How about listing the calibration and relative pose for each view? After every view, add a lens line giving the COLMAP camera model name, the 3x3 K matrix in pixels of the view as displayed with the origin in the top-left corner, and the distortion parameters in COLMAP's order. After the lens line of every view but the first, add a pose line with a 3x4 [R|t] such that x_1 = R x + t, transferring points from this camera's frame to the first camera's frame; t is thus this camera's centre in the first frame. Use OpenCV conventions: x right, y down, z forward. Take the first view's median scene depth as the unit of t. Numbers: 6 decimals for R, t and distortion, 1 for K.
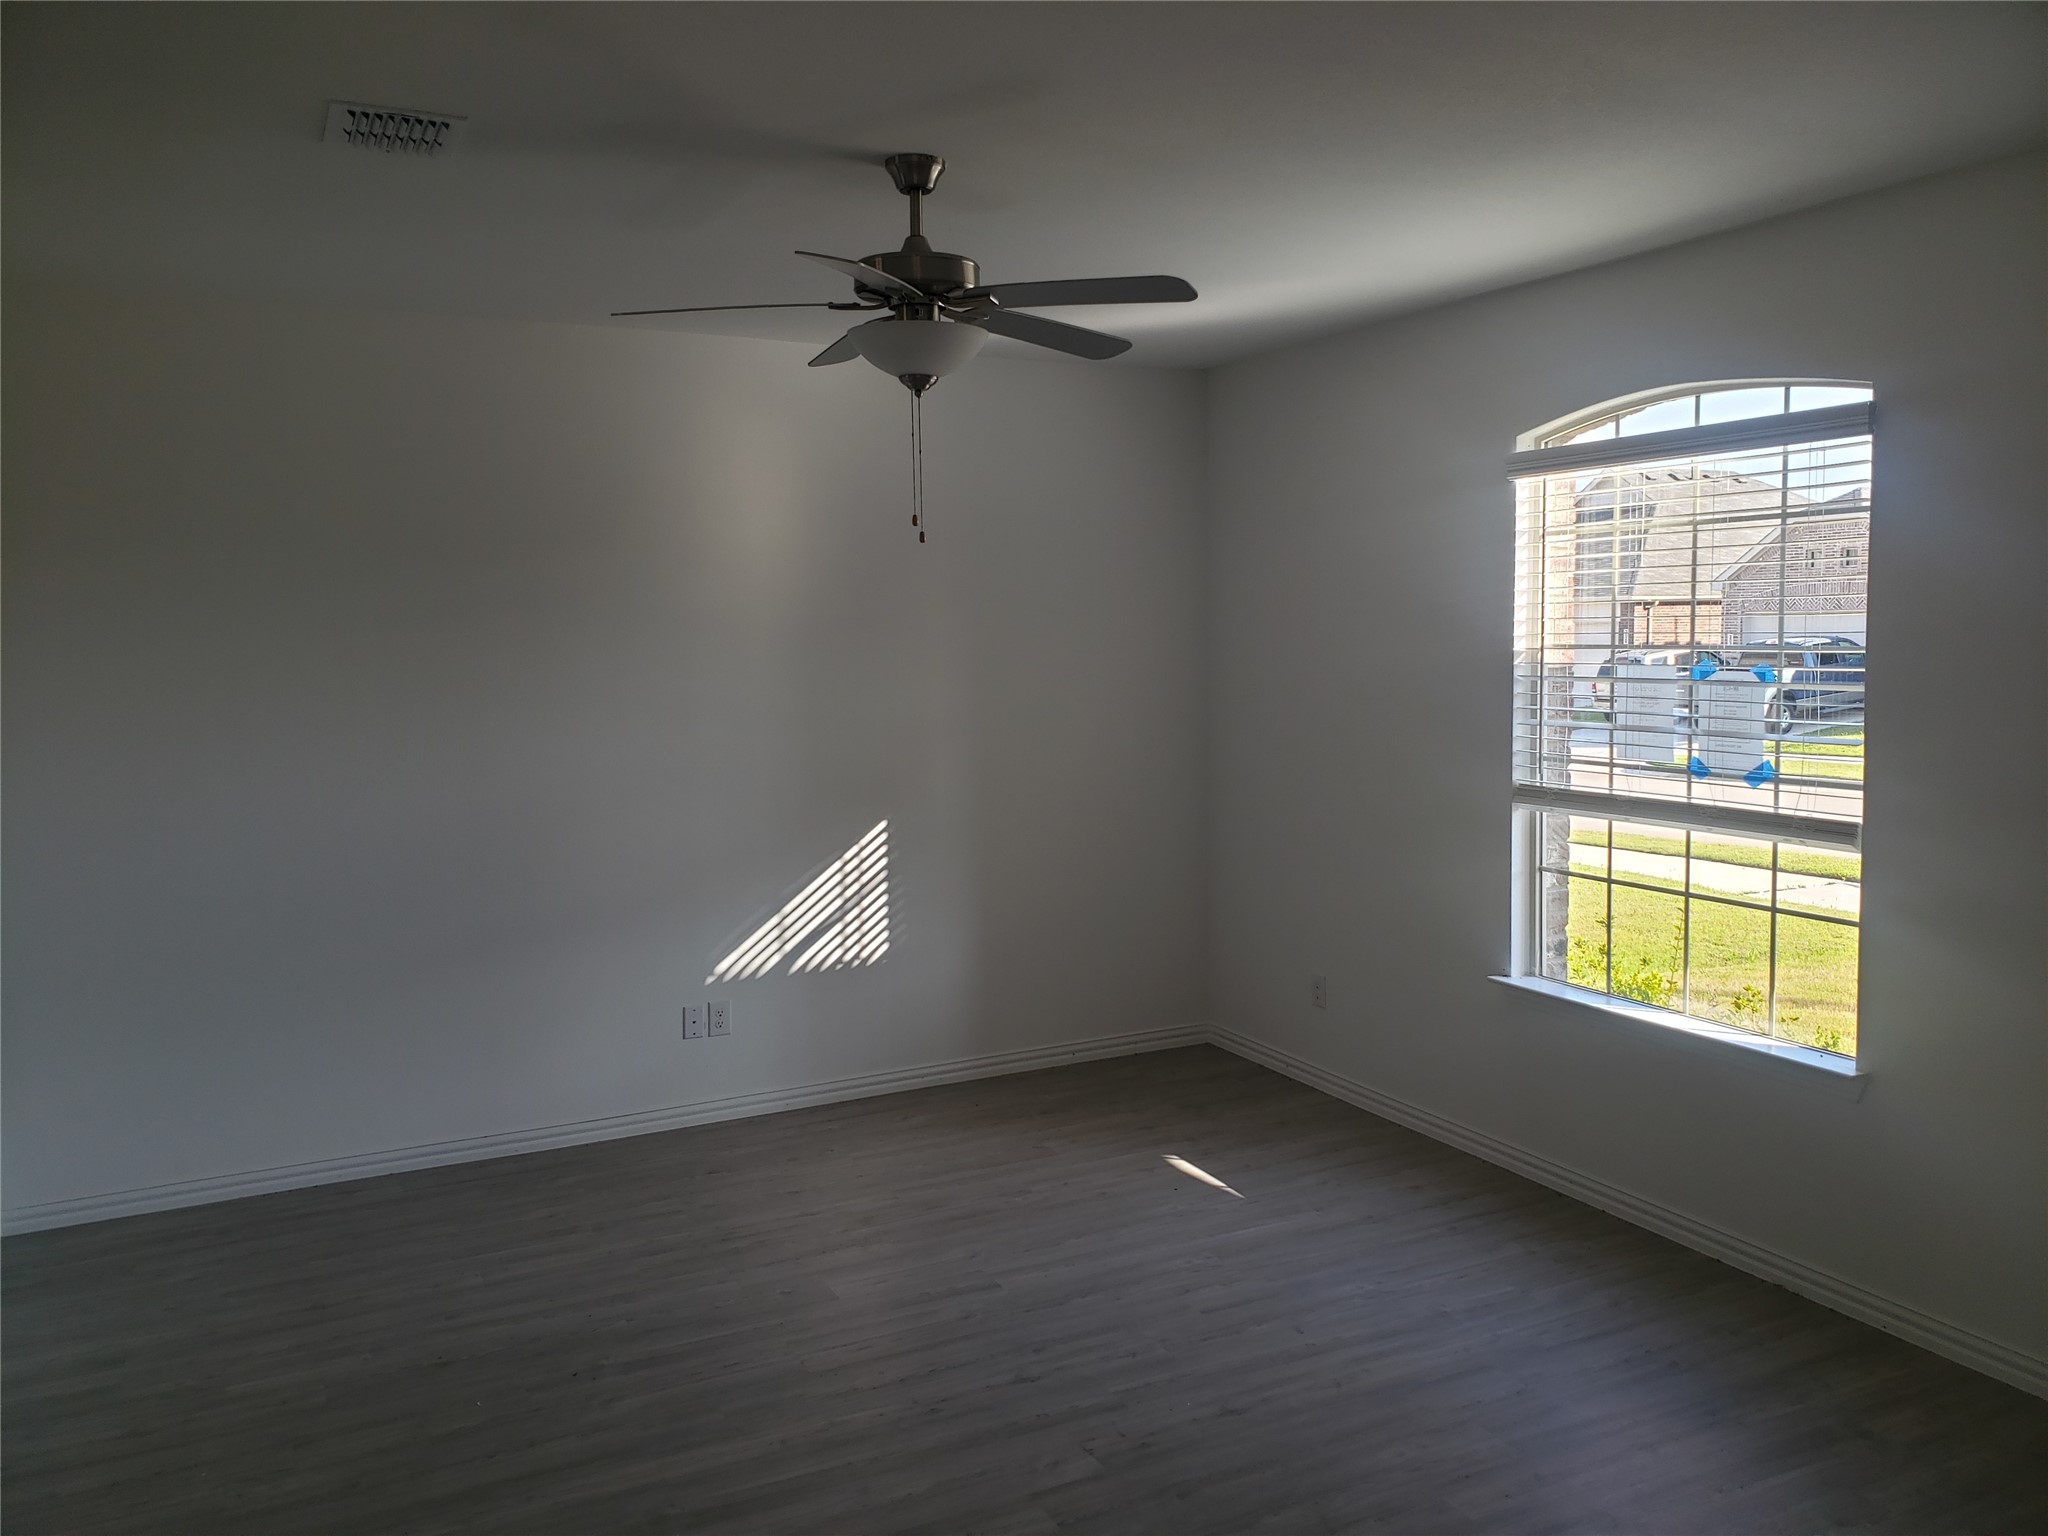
lens RADIAL K [[1593.1, 0, 1023.6], [0, 1593.1, 740.8], [0, 0, 1]] dist [0.044105, -0.015216]
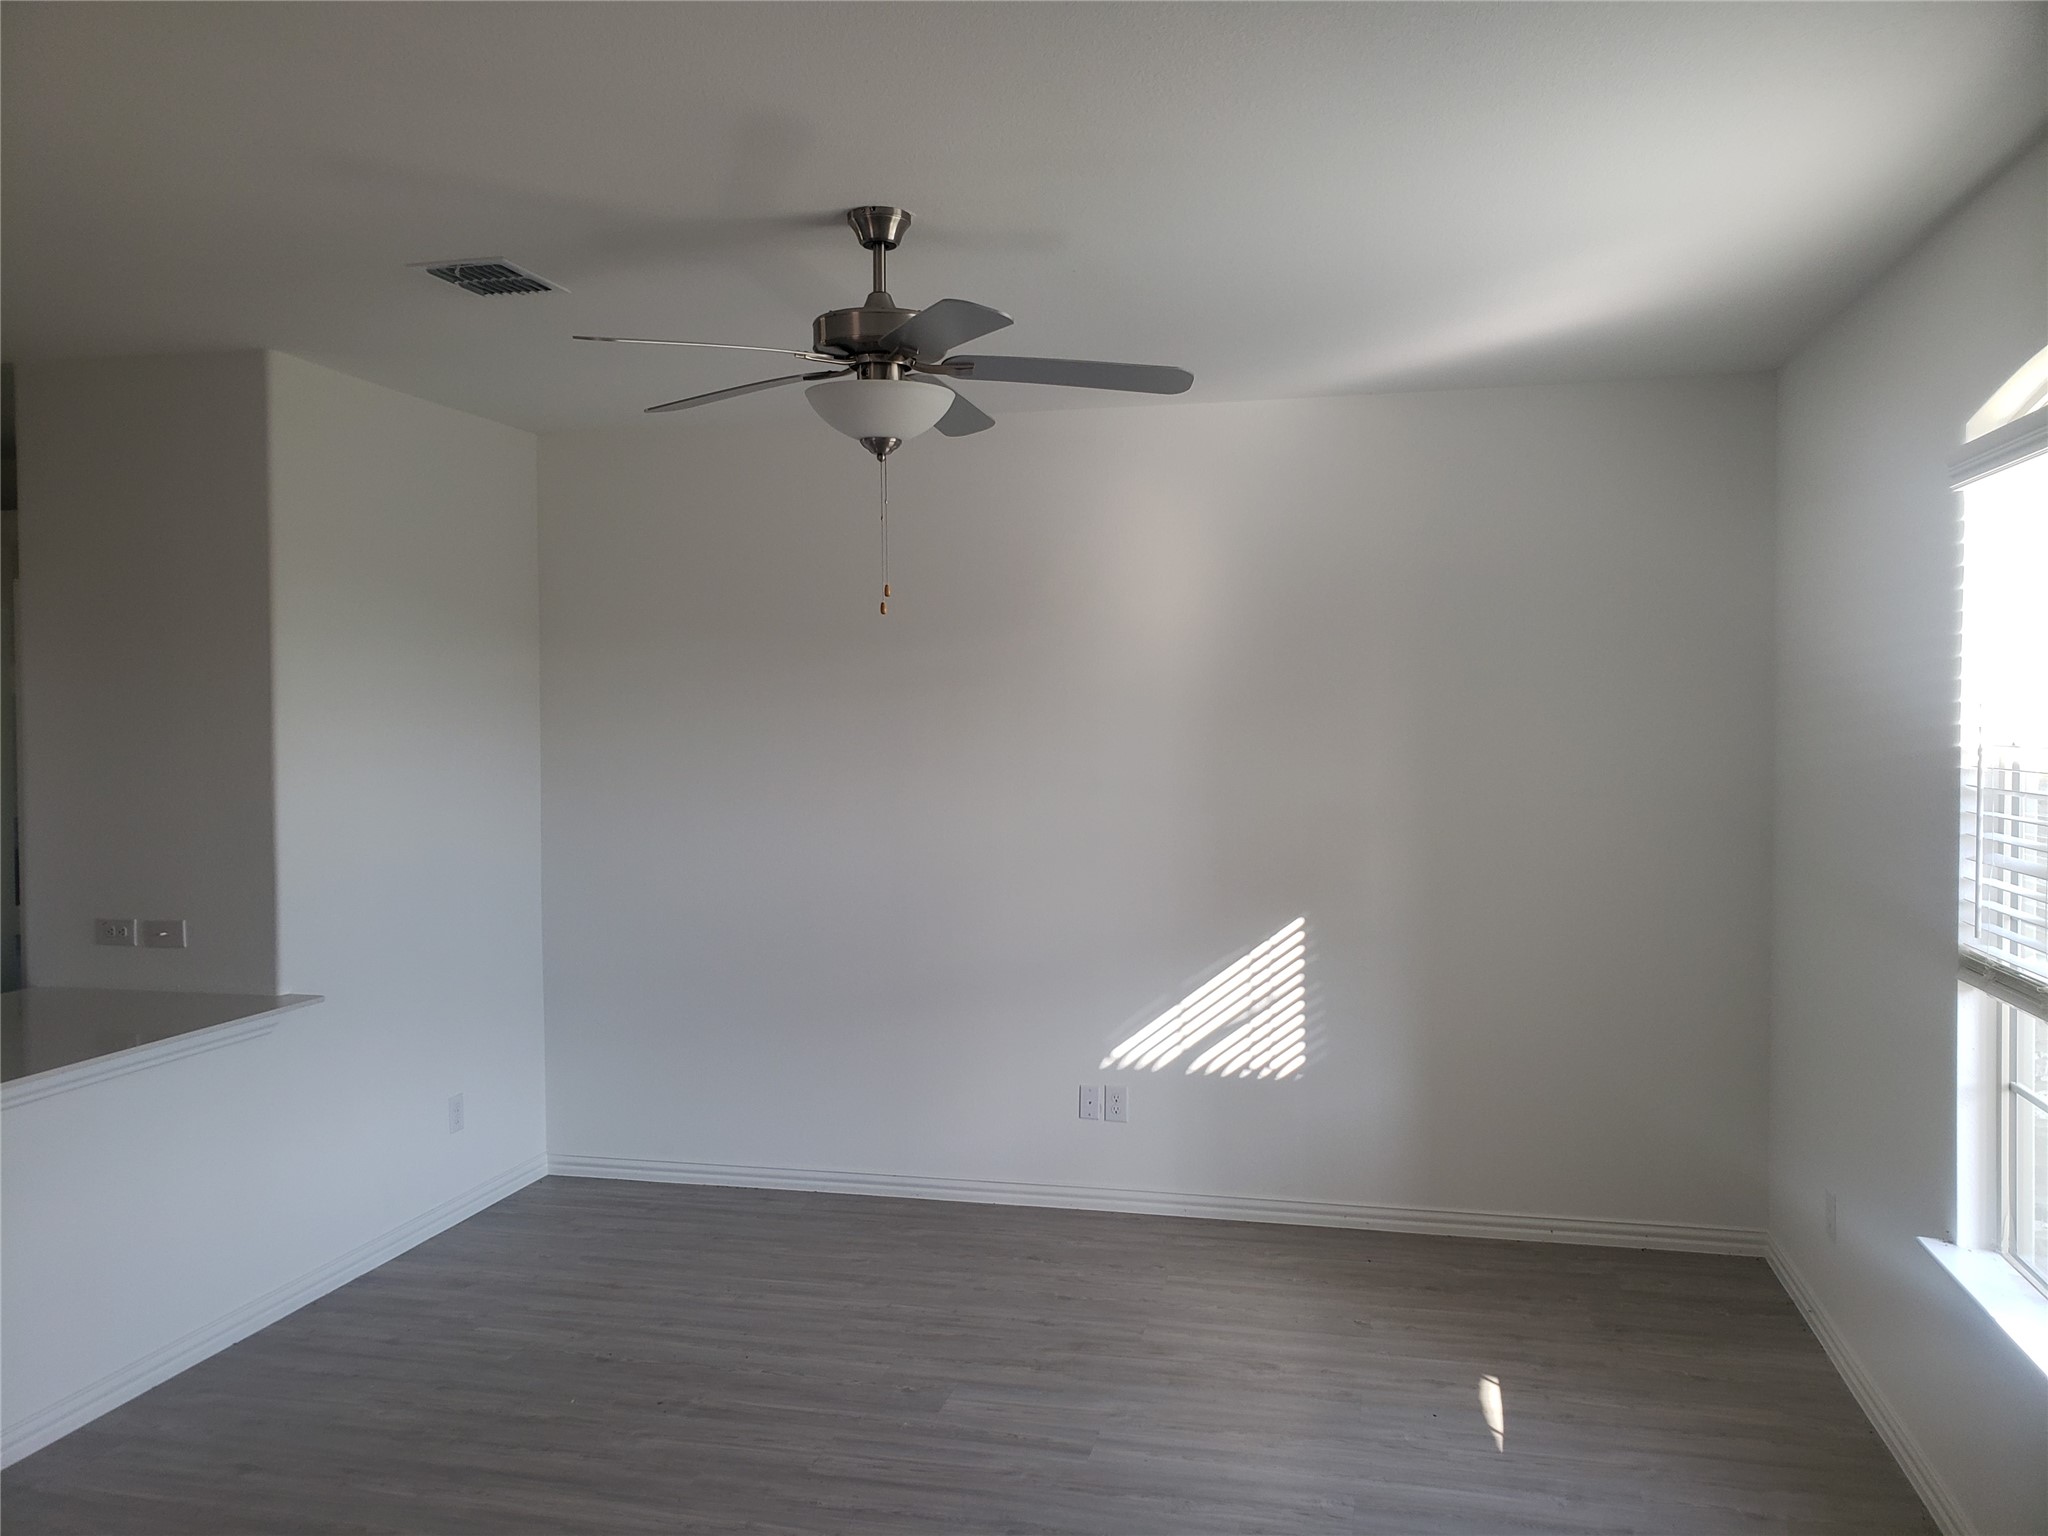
lens RADIAL K [[1572.9, 0, 1018.1], [0, 1572.9, 760.4], [0, 0, 1]] dist [0.086382, -0.110373]
pose [[0.768679, 0.030573, -0.638904, 0.375405], [-0.053818, 0.998407, -0.016974, -0.016782], [0.637367, 0.047432, 0.769099, 0.213221]]
